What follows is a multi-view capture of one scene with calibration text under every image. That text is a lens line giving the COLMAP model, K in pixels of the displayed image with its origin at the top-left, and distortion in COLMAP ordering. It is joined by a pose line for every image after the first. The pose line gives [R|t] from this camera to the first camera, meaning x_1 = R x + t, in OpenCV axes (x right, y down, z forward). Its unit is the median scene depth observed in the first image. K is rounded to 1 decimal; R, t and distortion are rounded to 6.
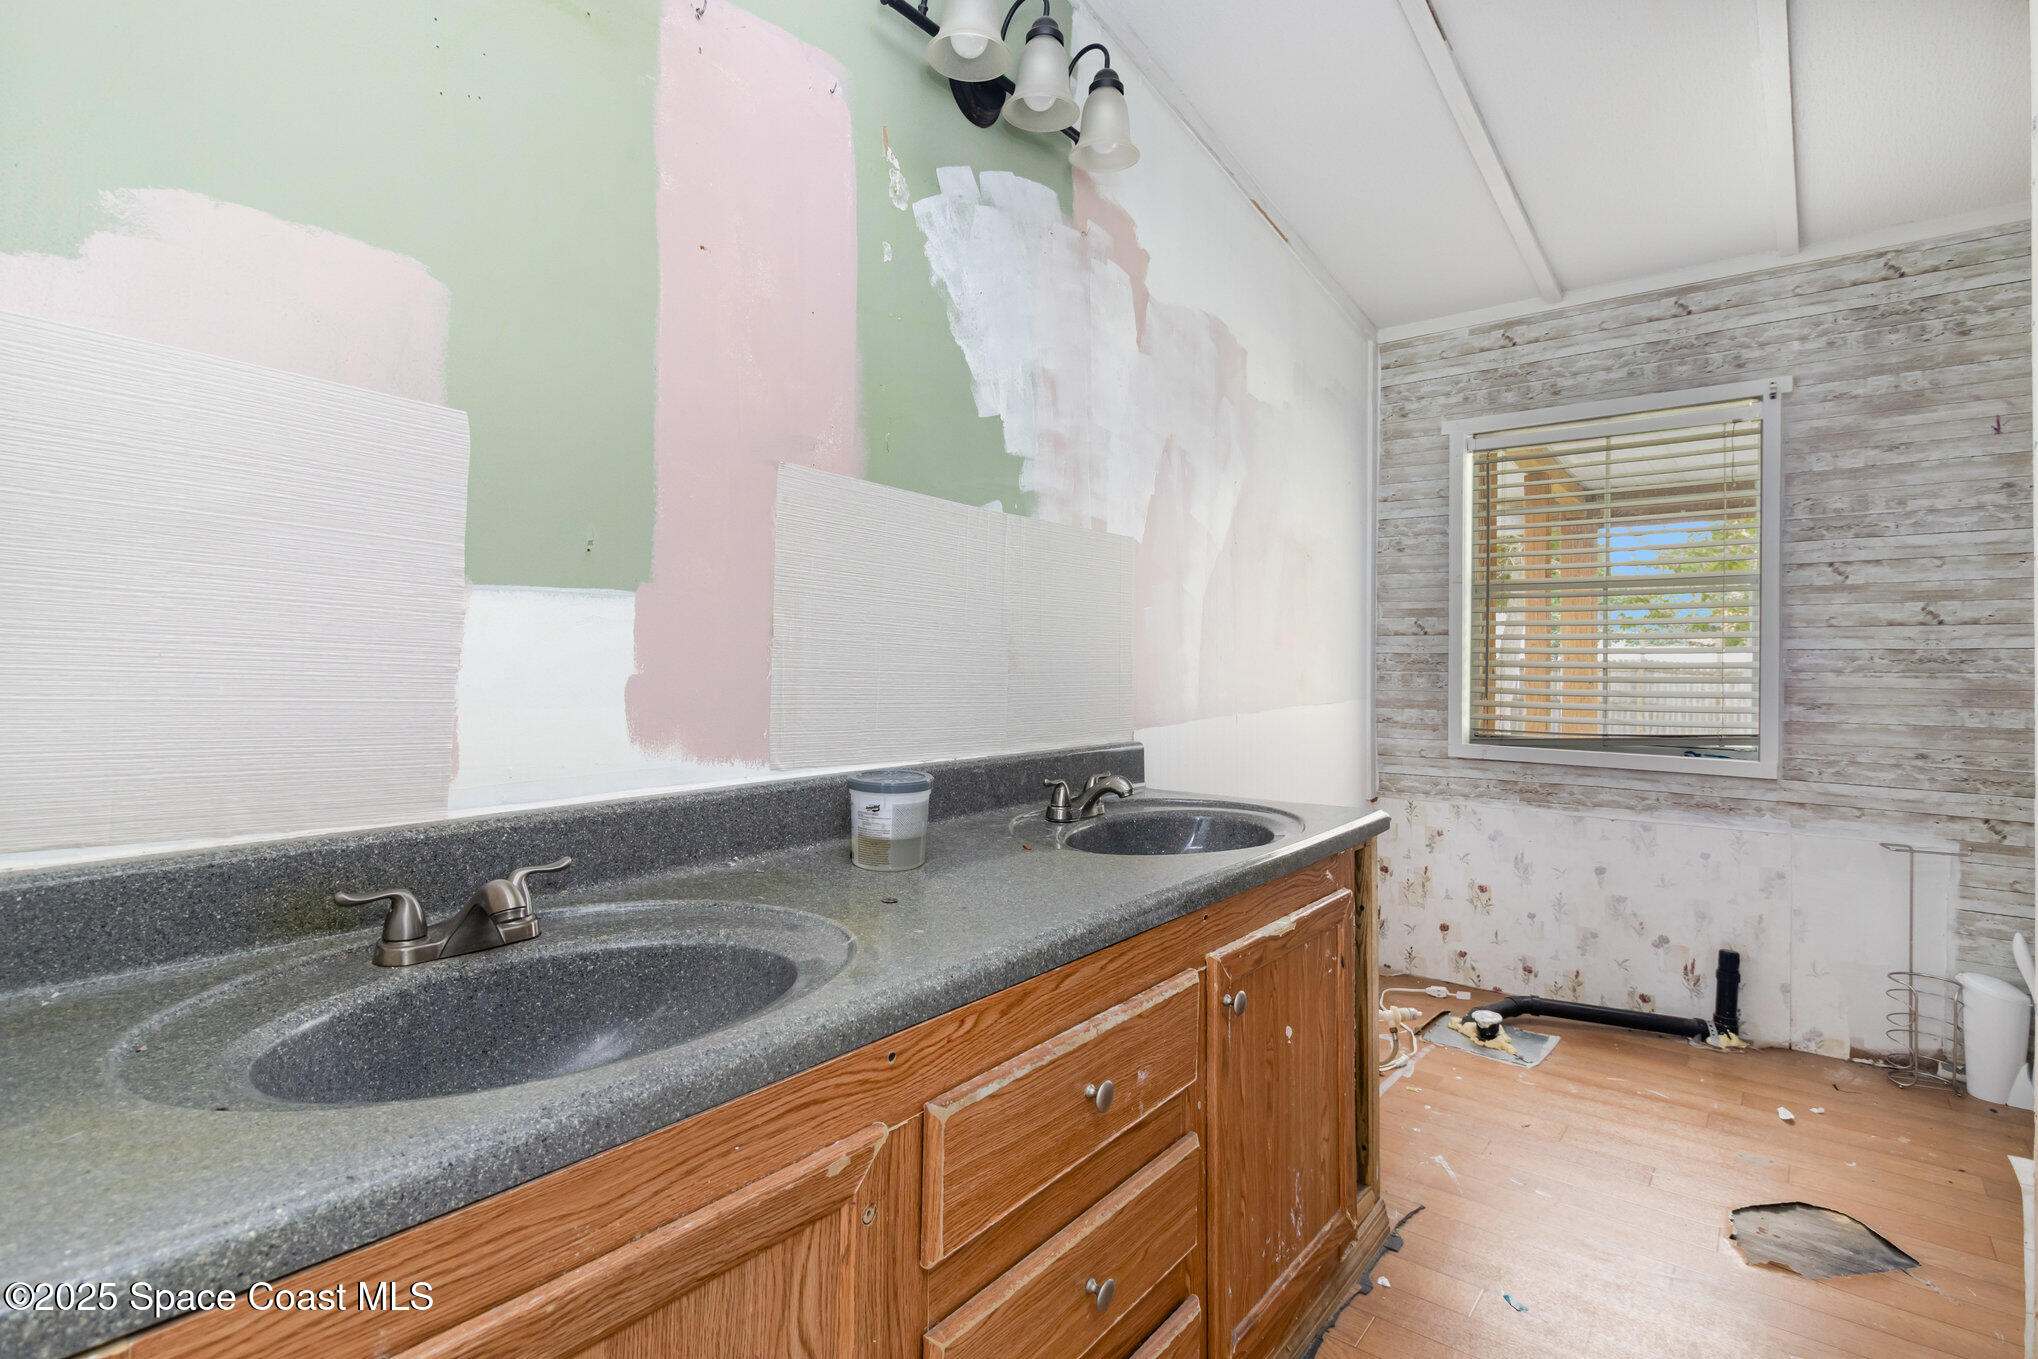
lens RADIAL K [[990.3, 0, 991.3], [0, 990.3, 648.4], [0, 0, 1]] dist [-0.003432, -0.003395]
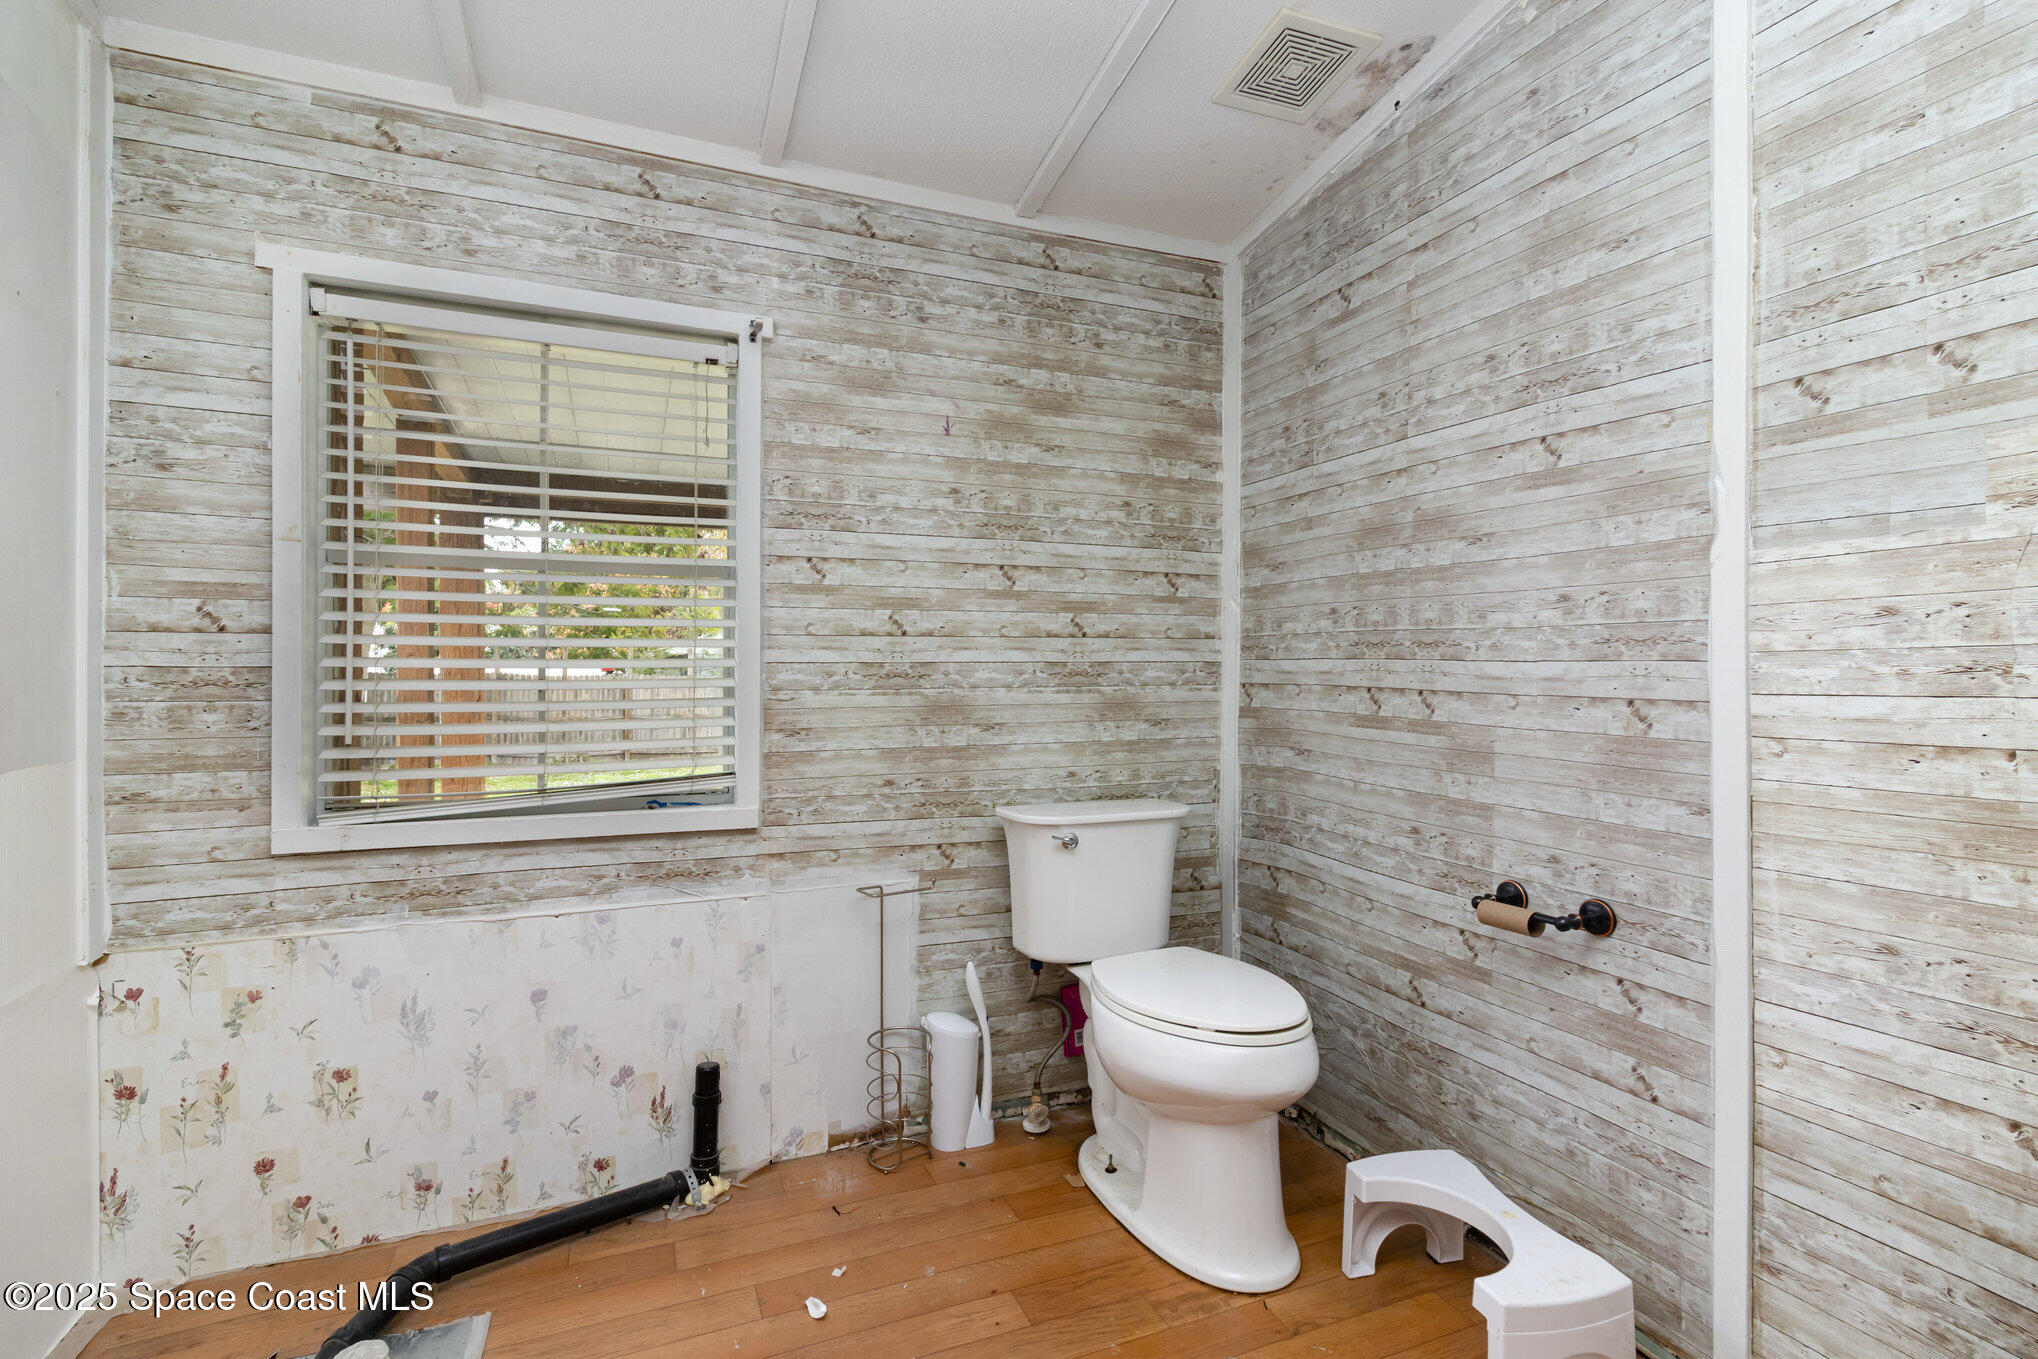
lens RADIAL K [[957.7, 0, 1027.3], [0, 957.7, 677.4], [0, 0, 1]] dist [0.003451, -0.000427]
pose [[0.458134, -0.003938, 0.888875, 0.214252], [-0.001657, 0.999985, 0.005284, 0.008612], [-0.888882, -0.003894, 0.458120, 0.454022]]
